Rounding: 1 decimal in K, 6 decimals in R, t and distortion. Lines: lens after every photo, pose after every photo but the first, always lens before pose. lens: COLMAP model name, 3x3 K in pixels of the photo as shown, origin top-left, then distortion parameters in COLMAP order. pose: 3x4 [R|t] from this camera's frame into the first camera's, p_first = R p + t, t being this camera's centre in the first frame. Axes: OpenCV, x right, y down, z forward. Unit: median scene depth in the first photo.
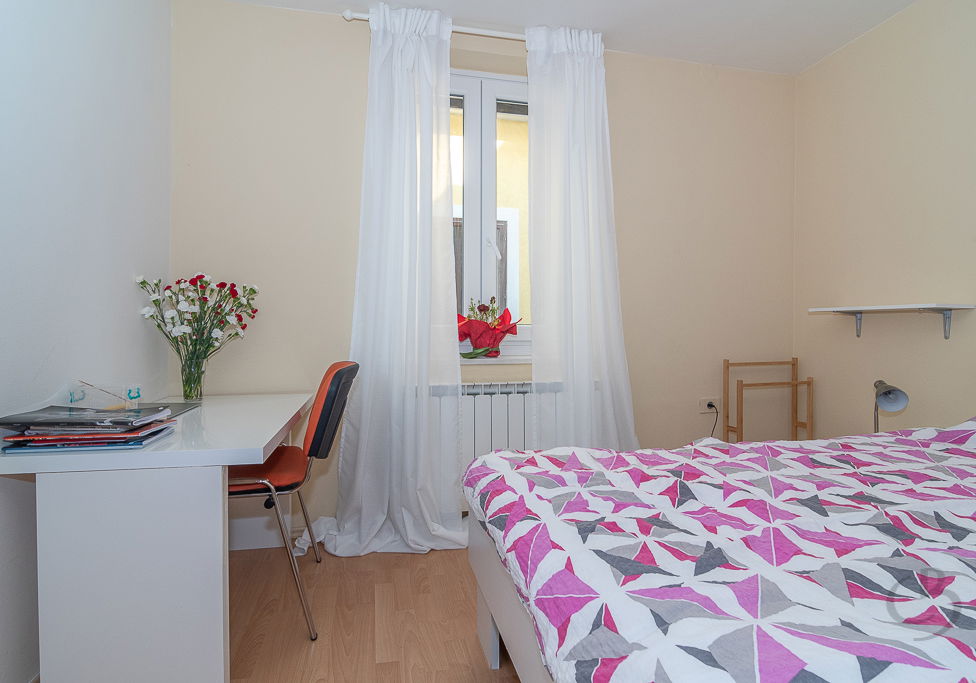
lens RADIAL K [[491.3, 0, 475.3], [0, 491.3, 326.7], [0, 0, 1]] dist [0.001663, 0.000329]
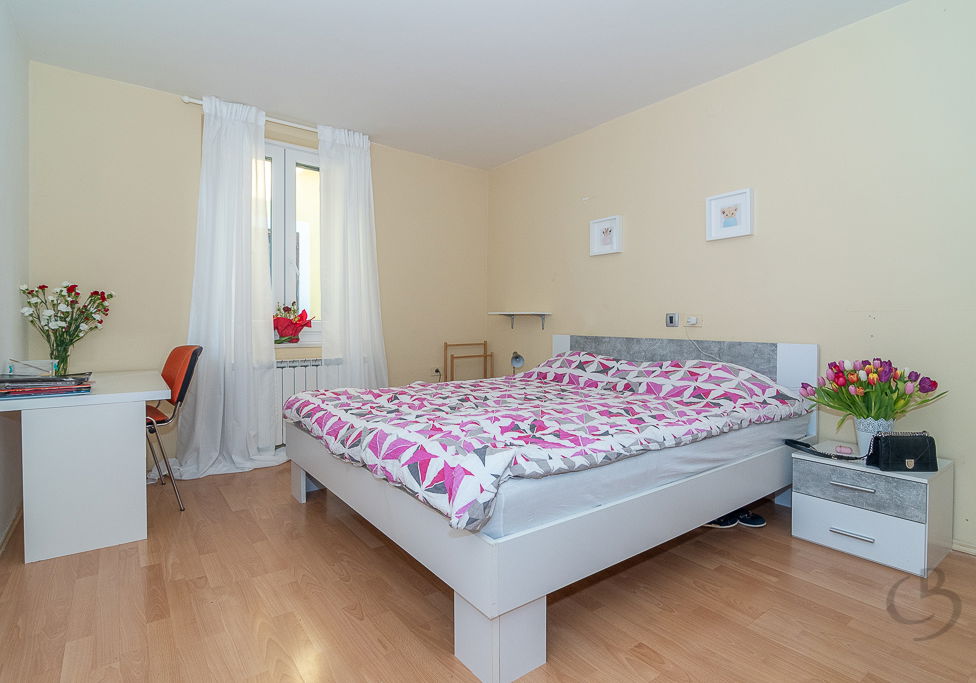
lens RADIAL K [[491.3, 0, 475.3], [0, 491.3, 326.7], [0, 0, 1]] dist [0.001663, 0.000329]
pose [[0.911554, -0.001539, 0.411177, -0.084294], [-0.005181, 0.999871, 0.015229, -0.012354], [-0.411147, -0.016012, 0.911429, -0.630536]]
